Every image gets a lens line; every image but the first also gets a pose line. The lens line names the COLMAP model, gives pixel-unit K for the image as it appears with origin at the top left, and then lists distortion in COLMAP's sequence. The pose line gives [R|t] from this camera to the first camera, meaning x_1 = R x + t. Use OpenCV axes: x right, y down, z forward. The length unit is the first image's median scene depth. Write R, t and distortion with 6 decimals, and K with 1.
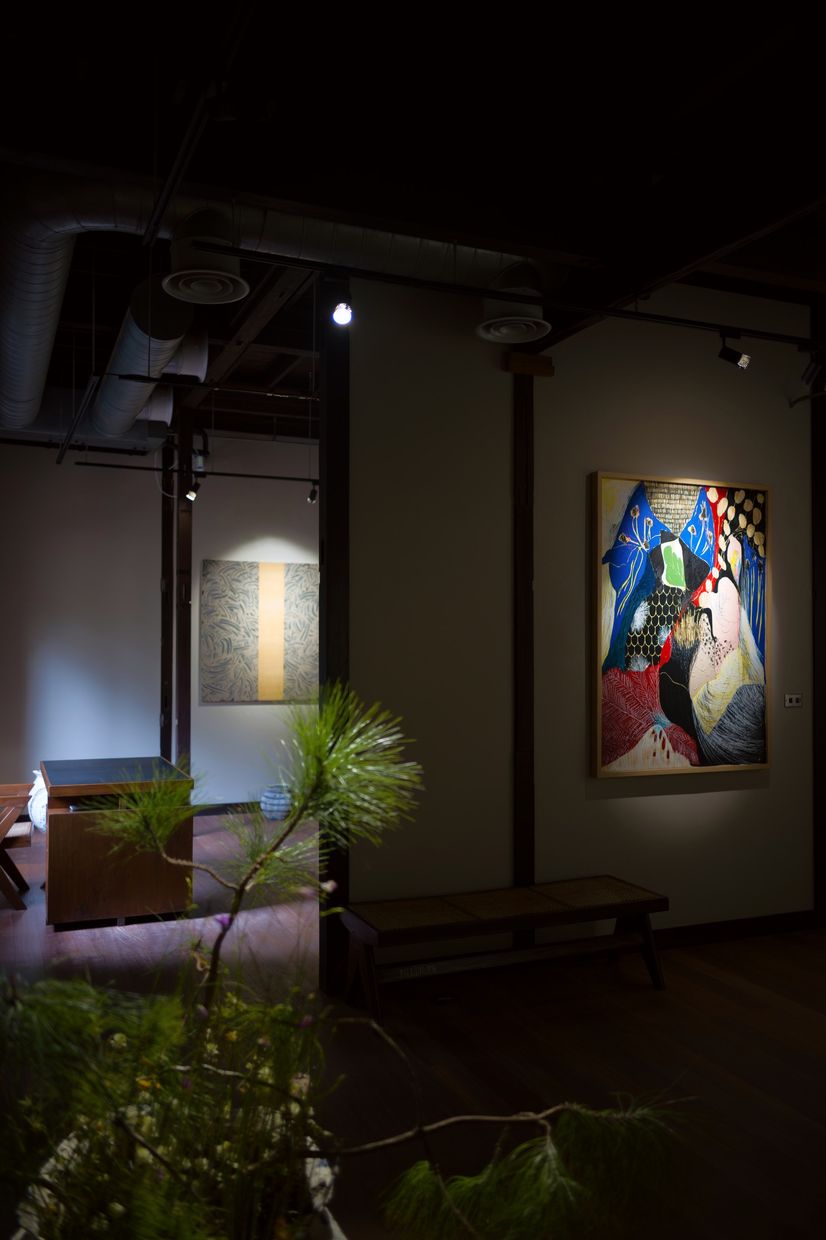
lens RADIAL K [[996.8, 0, 414.8], [0, 996.8, 654.0], [0, 0, 1]] dist [0.002646, 0.003217]
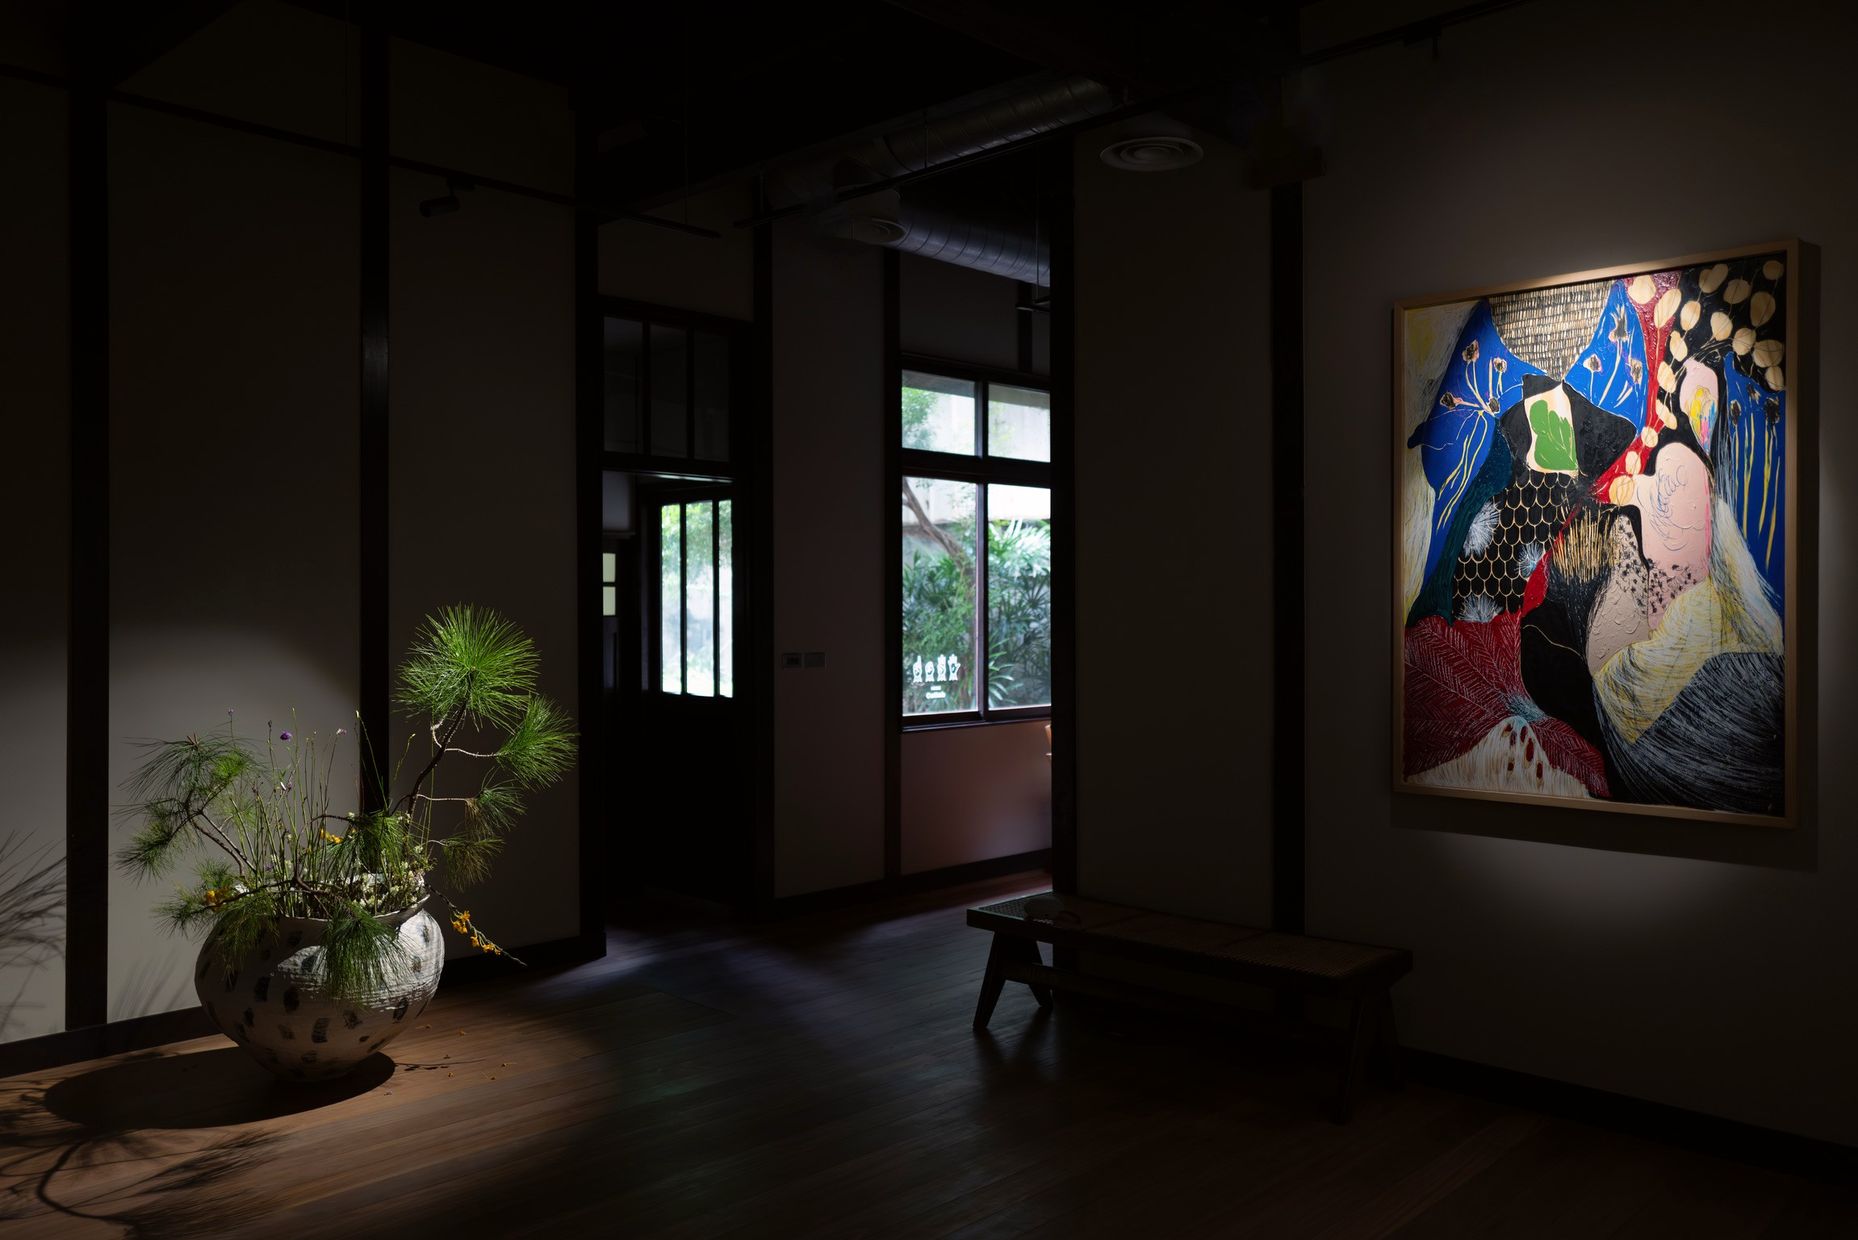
lens RADIAL K [[1493.6, 0, 928.1], [0, 1493.6, 618.9], [0, 0, 1]] dist [0.002646, 0.003217]
pose [[0.386206, 0.008805, -0.922370, 0.898371], [0.004565, 0.999924, 0.011457, 0.003673], [0.922401, -0.008636, 0.386137, 0.353143]]
